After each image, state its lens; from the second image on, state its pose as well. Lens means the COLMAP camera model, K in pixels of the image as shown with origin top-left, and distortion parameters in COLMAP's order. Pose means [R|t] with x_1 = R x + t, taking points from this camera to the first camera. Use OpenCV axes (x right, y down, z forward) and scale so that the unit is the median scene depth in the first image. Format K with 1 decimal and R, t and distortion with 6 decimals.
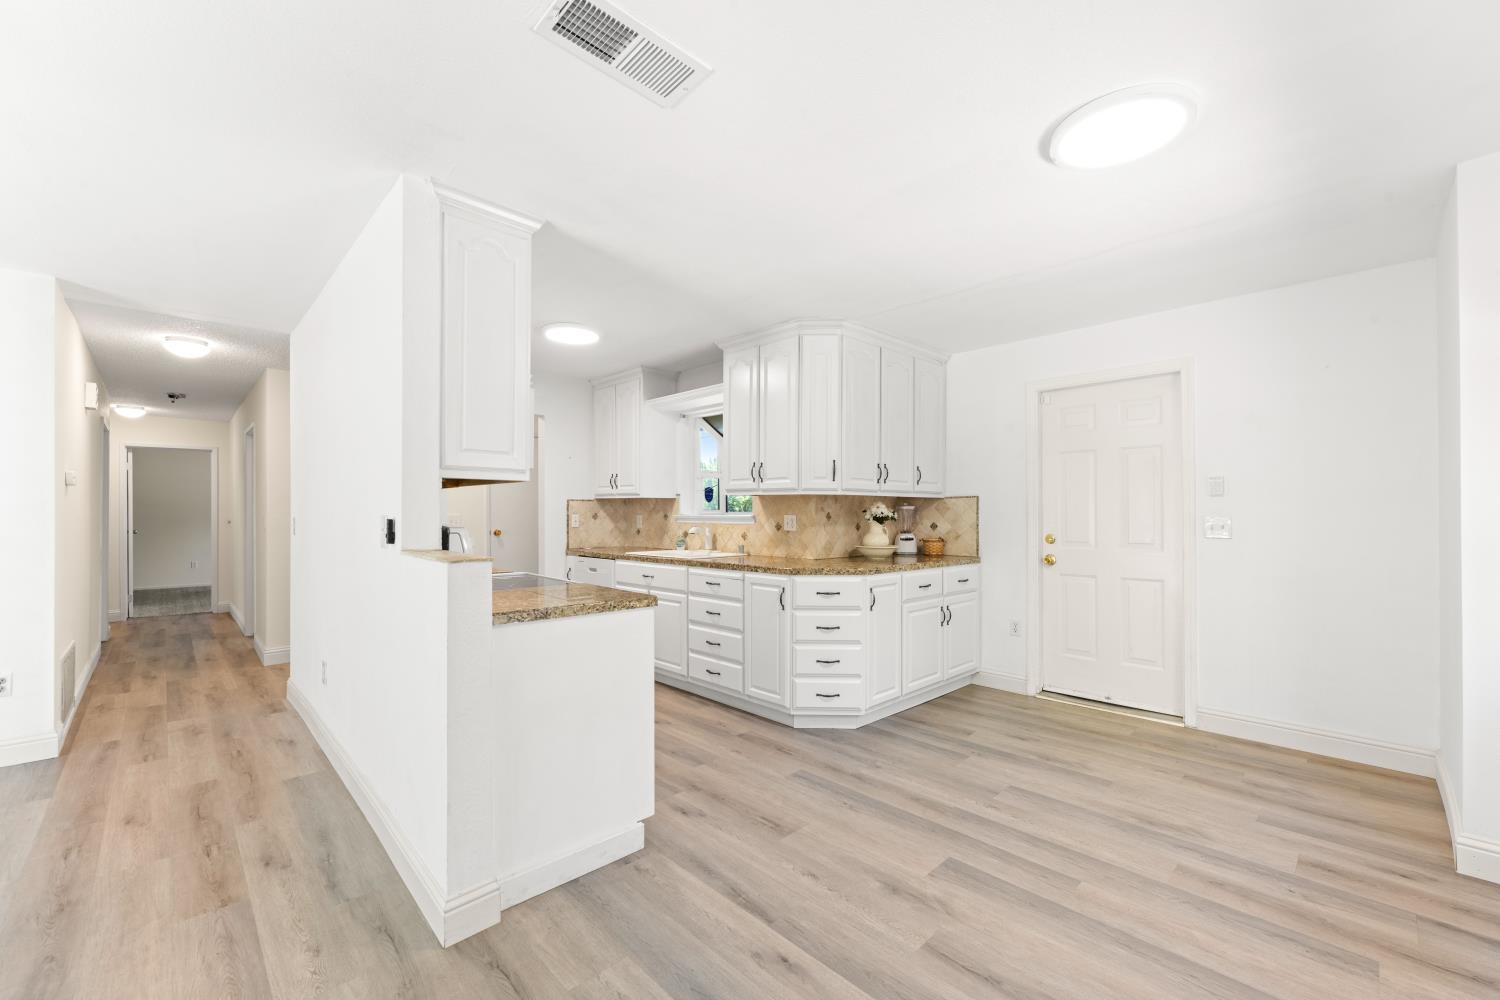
lens RADIAL K [[646.2, 0, 750.2], [0, 646.2, 509.2], [0, 0, 1]] dist [0.000204, 0.000370]
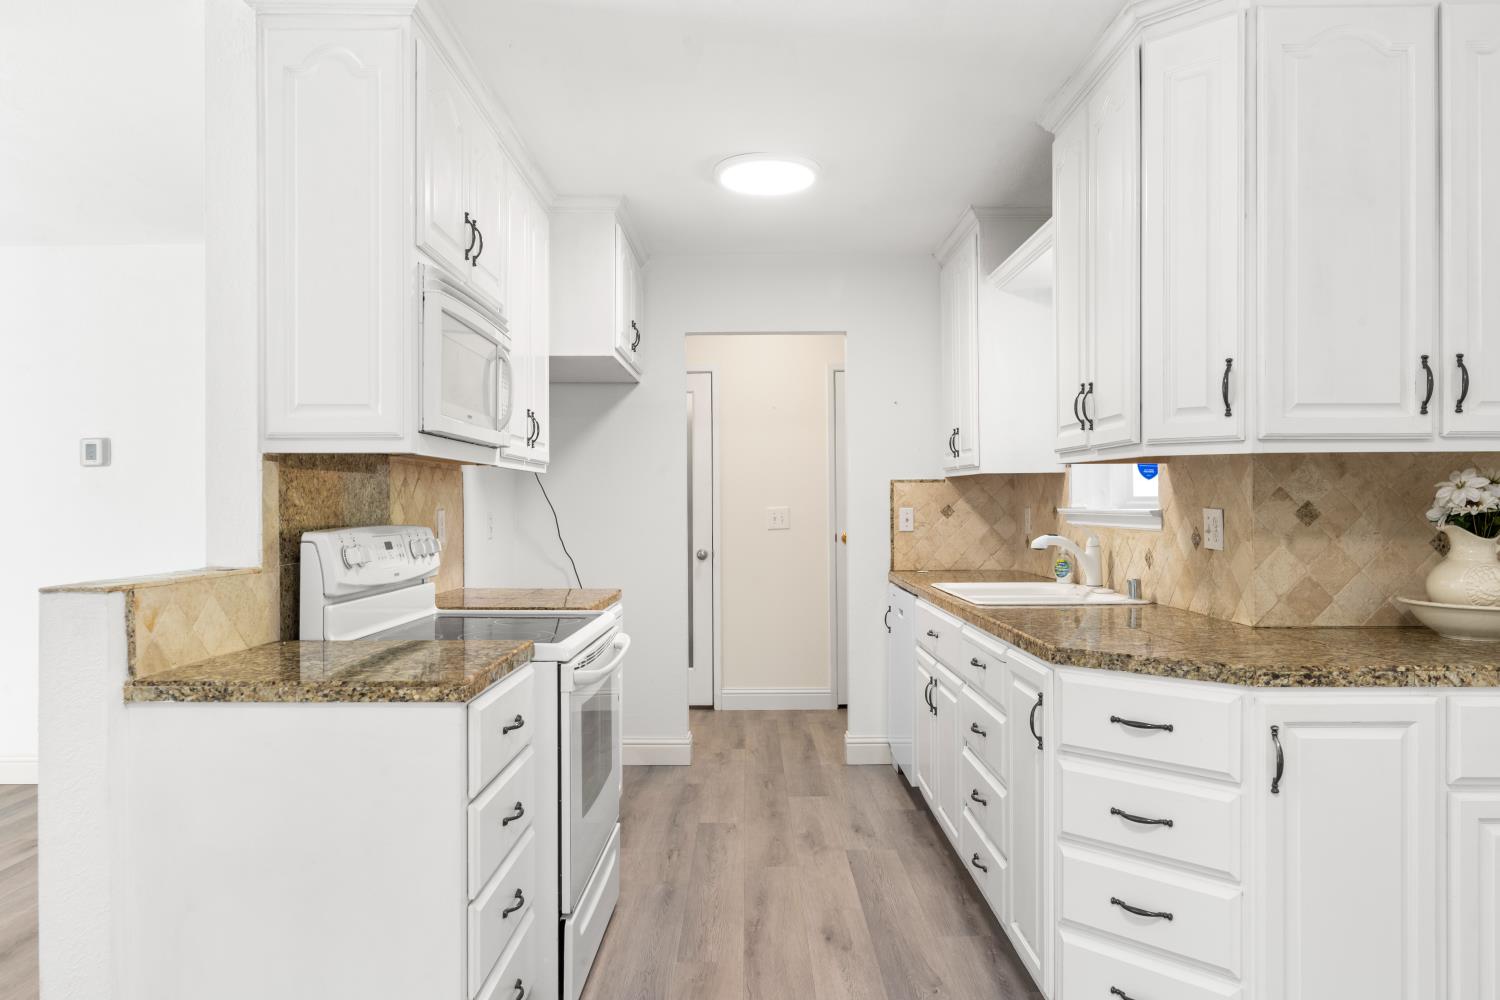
lens RADIAL K [[1061.0, 0, 686.9], [0, 1061.0, 502.8], [0, 0, 1]] dist [0.000924, 0.000156]
pose [[0.693381, -0.005789, -0.720548, 0.323669], [0.010429, 0.999944, 0.002002, 0.000613], [0.720496, -0.008903, 0.693402, 0.341657]]
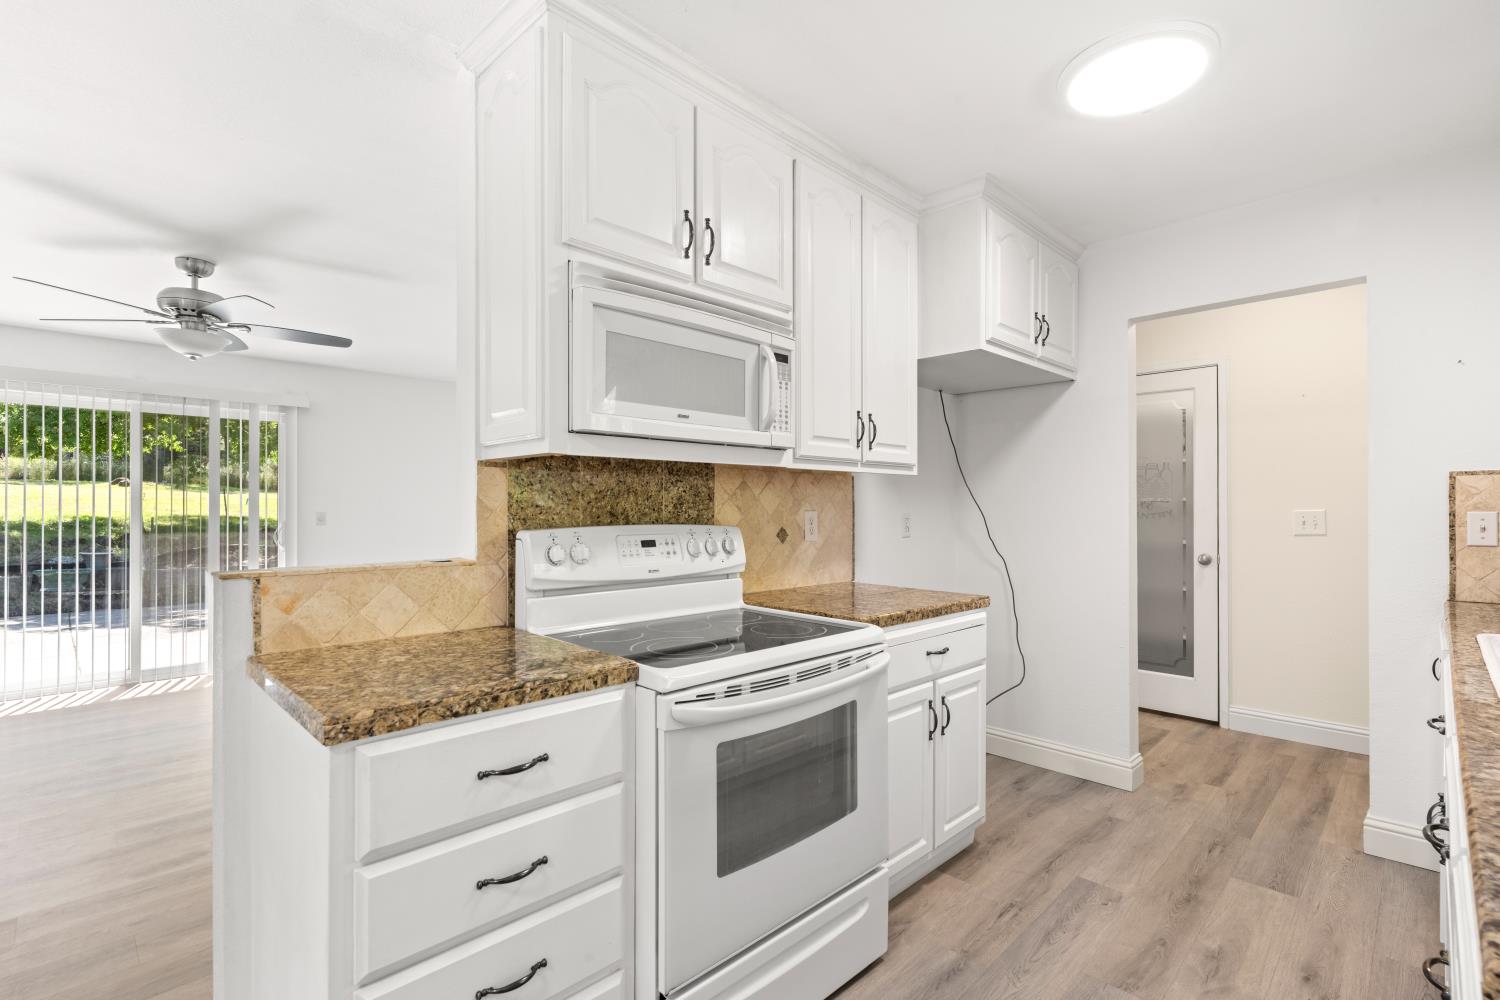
lens RADIAL K [[691.5, 0, 700.6], [0, 691.5, 505.6], [0, 0, 1]] dist [-0.000246, 0.000187]
pose [[0.009362, -0.004988, -0.999944, 0.167118], [0.008562, 0.999951, -0.004908, 0.004023], [0.999920, -0.008515, 0.009404, 0.733854]]
